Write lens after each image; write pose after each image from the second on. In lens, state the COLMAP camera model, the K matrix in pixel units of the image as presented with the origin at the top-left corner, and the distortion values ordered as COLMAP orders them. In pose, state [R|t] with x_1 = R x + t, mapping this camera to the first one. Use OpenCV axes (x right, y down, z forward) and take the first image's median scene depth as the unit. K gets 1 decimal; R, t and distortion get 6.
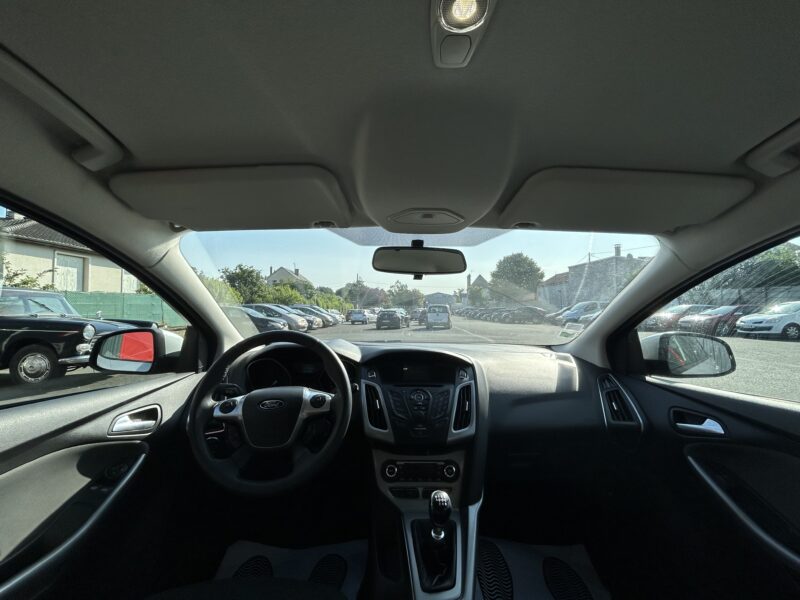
lens RADIAL K [[318.8, 0, 396.3], [0, 318.8, 292.9], [0, 0, 1]] dist [-0.008847, 0.000010]
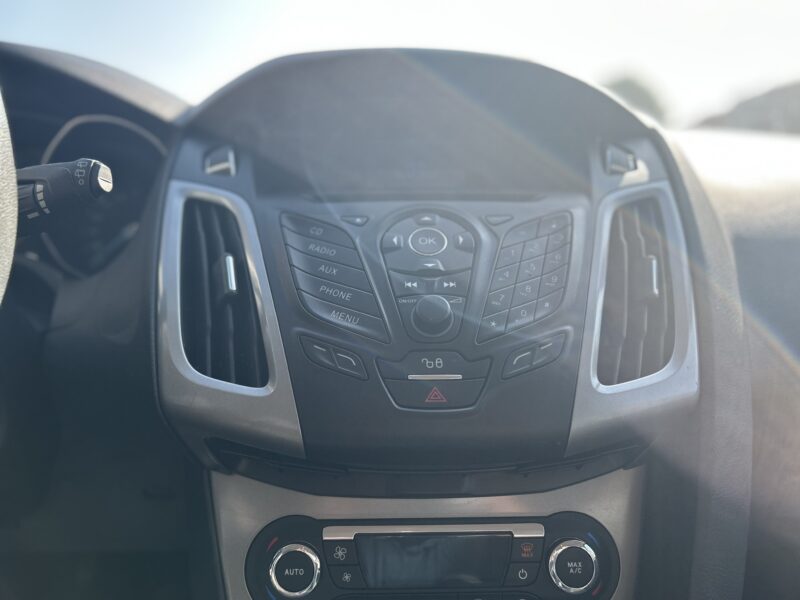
lens RADIAL K [[612.1, 0, 397.3], [0, 612.1, 297.1], [0, 0, 1]] dist [0.009202, -0.006163]
pose [[0.999428, -0.009678, 0.032395, 0.039119], [0.002214, 0.974832, 0.222931, 0.287374], [-0.033738, -0.222732, 0.974296, 0.629063]]
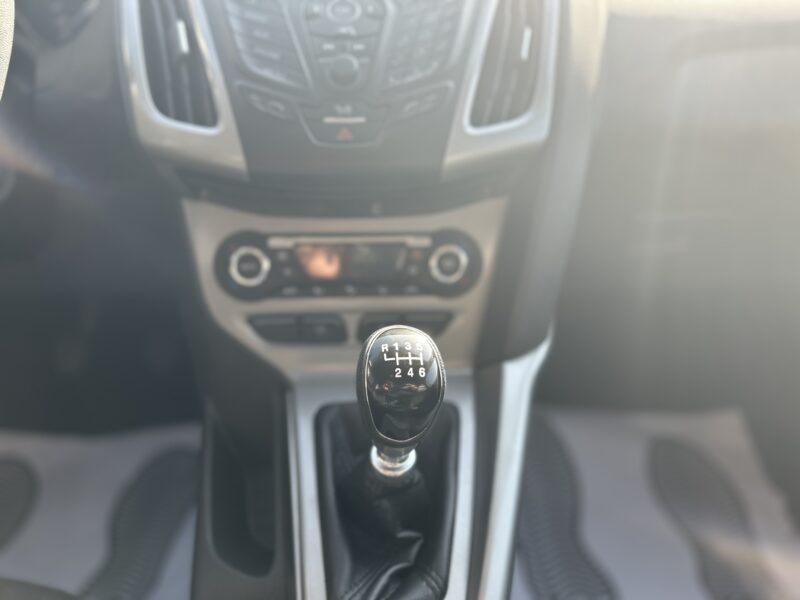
lens RADIAL K [[612.1, 0, 396.0], [0, 612.1, 299.7], [0, 0, 1]] dist [0.009202, -0.006163]
pose [[0.998180, -0.021859, 0.056201, 0.084232], [-0.009704, 0.861609, 0.507479, 0.291941], [-0.059516, -0.507101, 0.859829, 0.480584]]
